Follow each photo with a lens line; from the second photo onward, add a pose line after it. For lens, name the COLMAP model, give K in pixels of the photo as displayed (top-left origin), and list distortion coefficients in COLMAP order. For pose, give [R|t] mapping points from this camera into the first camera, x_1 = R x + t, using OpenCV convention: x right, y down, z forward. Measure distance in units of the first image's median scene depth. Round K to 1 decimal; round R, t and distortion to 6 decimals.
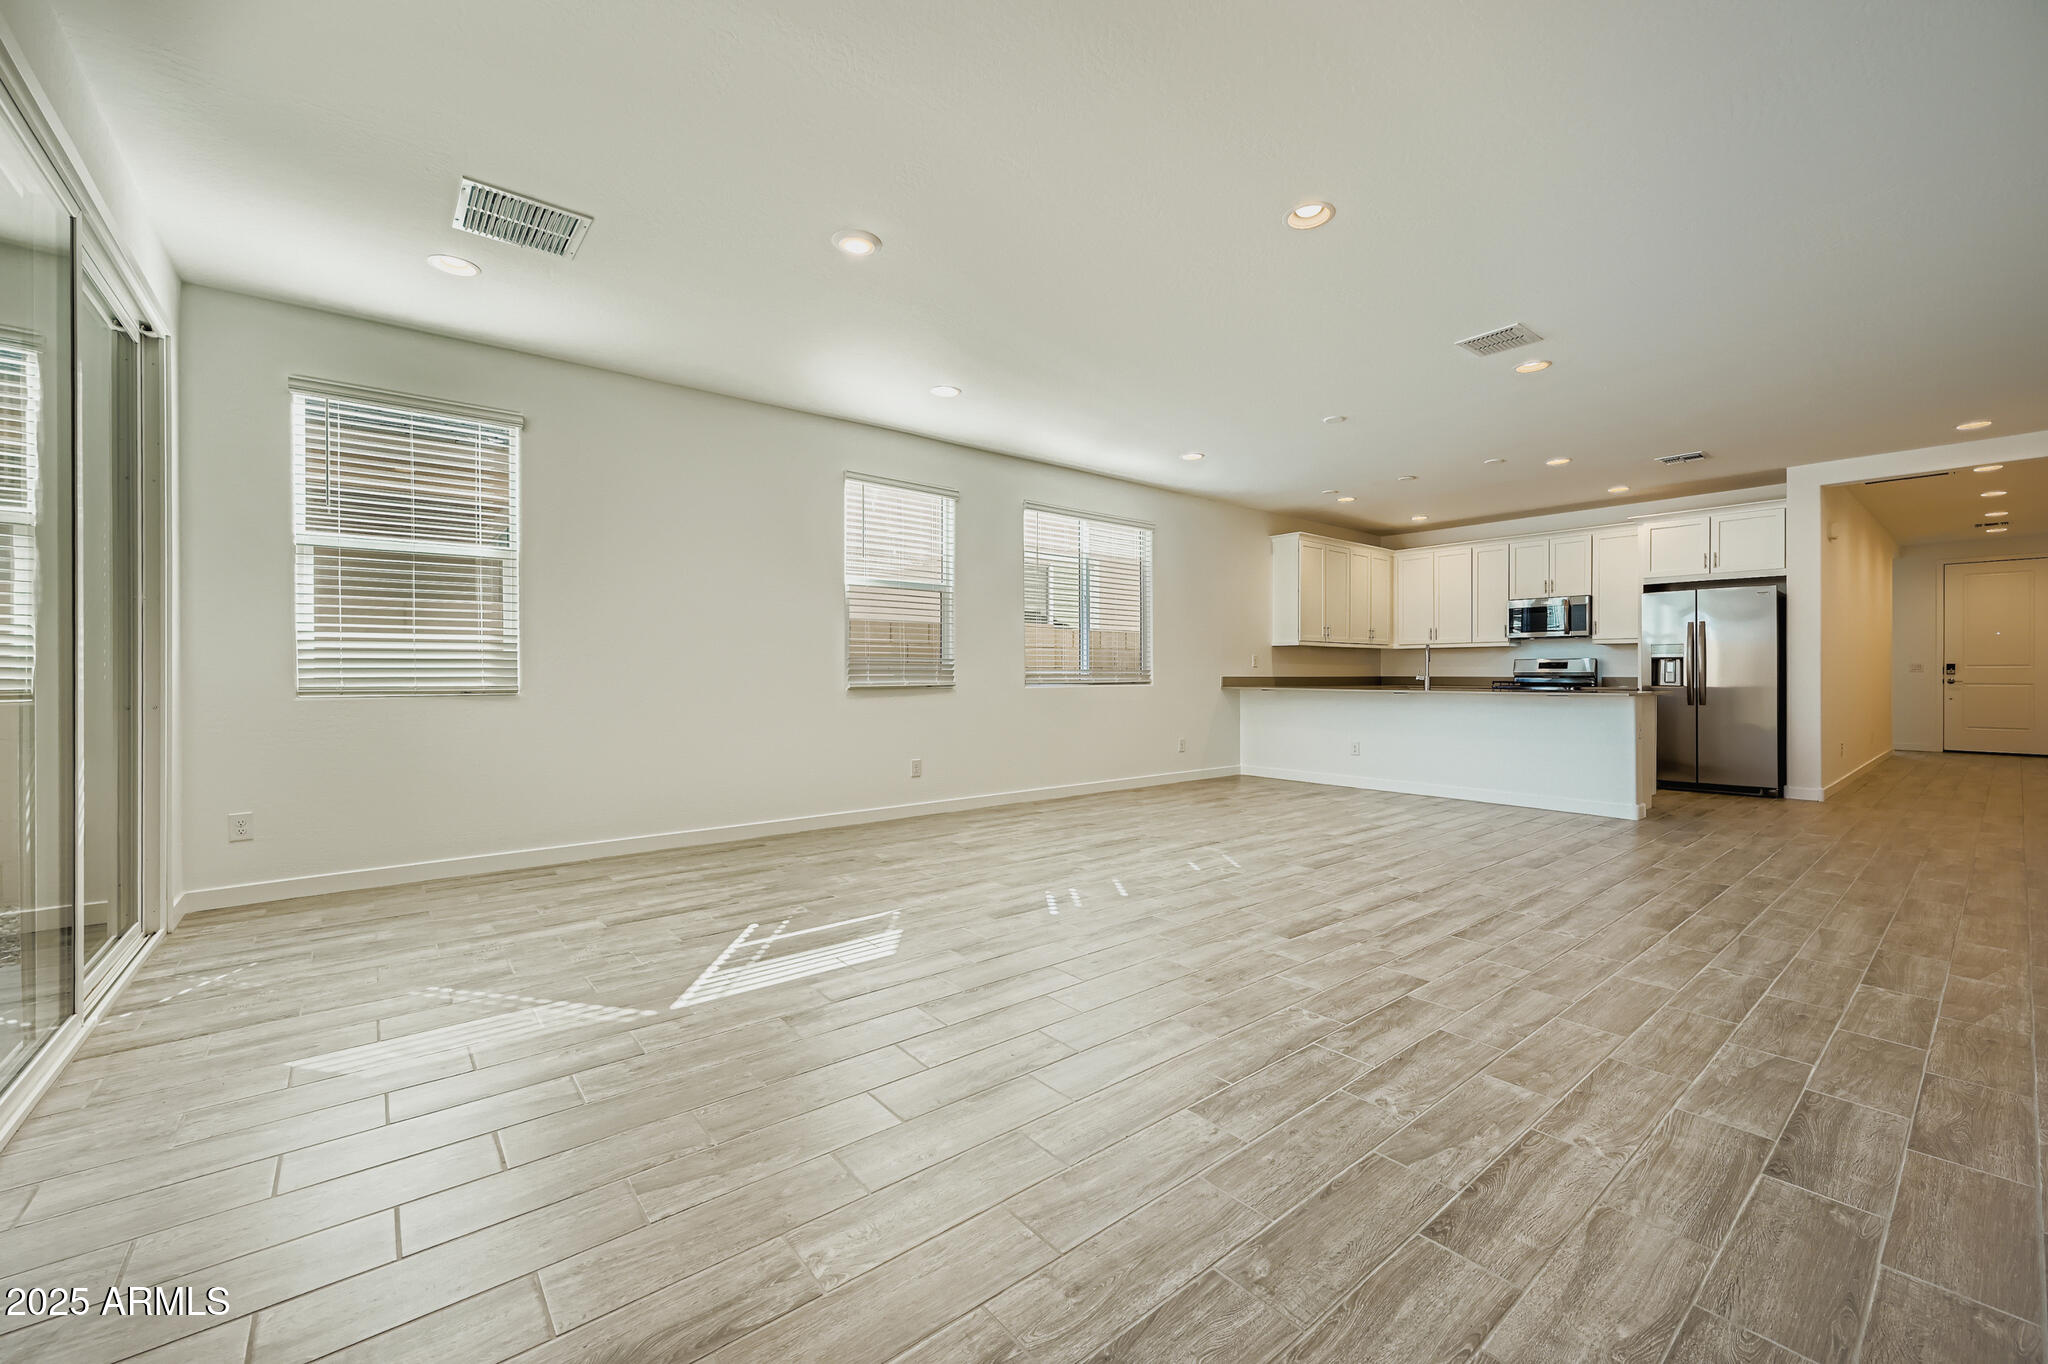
lens RADIAL K [[819.1, 0, 1031.8], [0, 819.1, 673.0], [0, 0, 1]] dist [-0.002532, 0.000090]
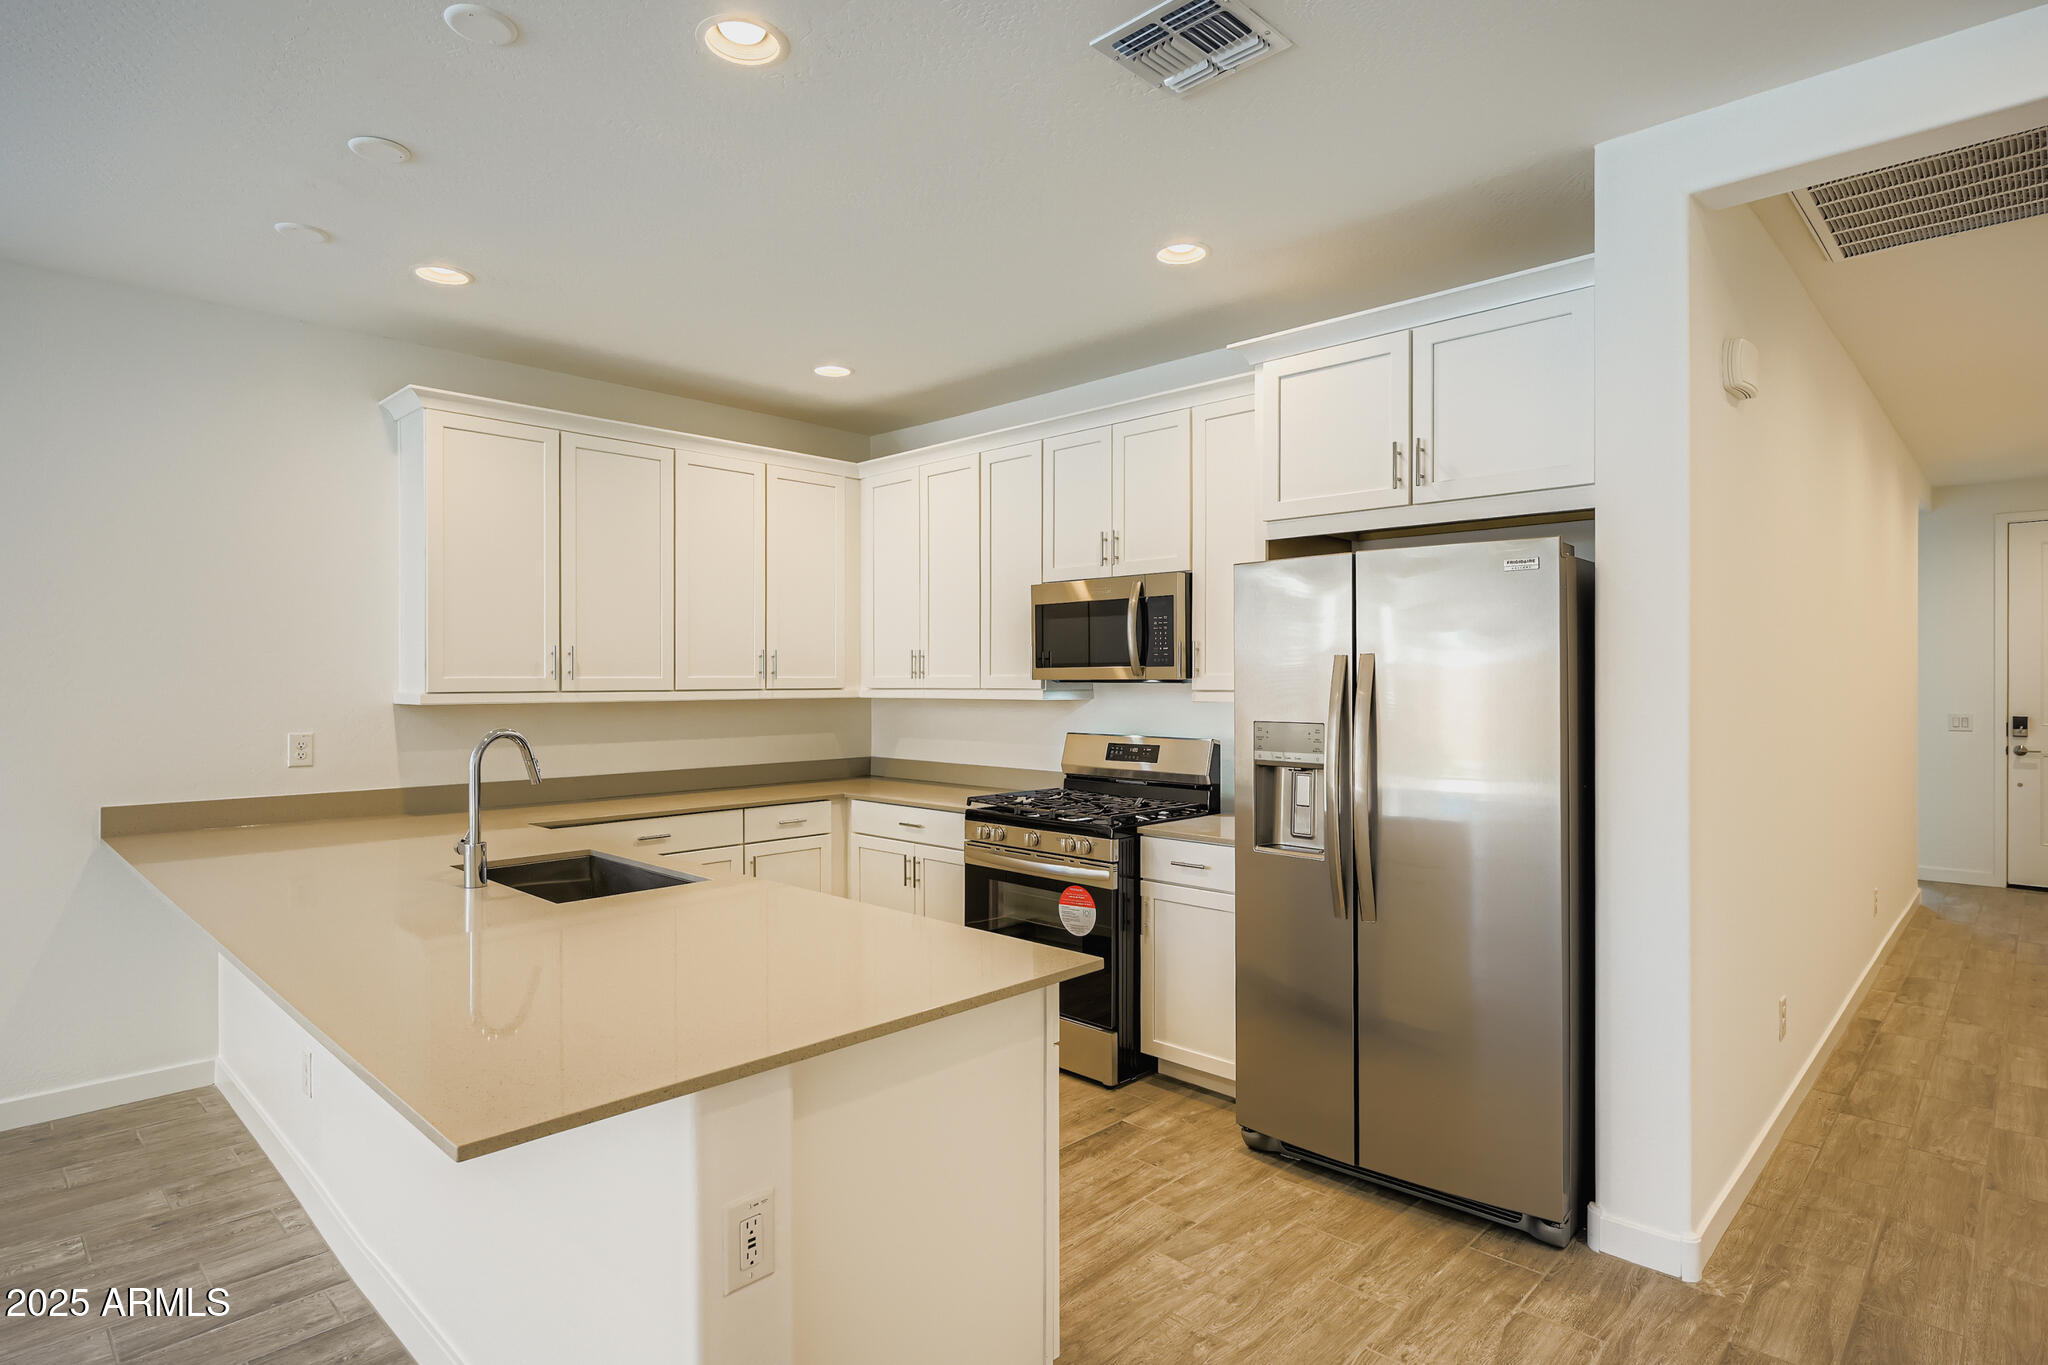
lens RADIAL K [[1080.6, 0, 1024.0], [0, 1080.6, 682.5], [0, 0, 1]] dist [-0.002502, -0.000757]
pose [[0.993087, -0.003074, 0.117344, 0.618511], [0.002652, 0.999989, 0.003755, -0.052362], [-0.117355, -0.003418, 0.993084, 0.583458]]
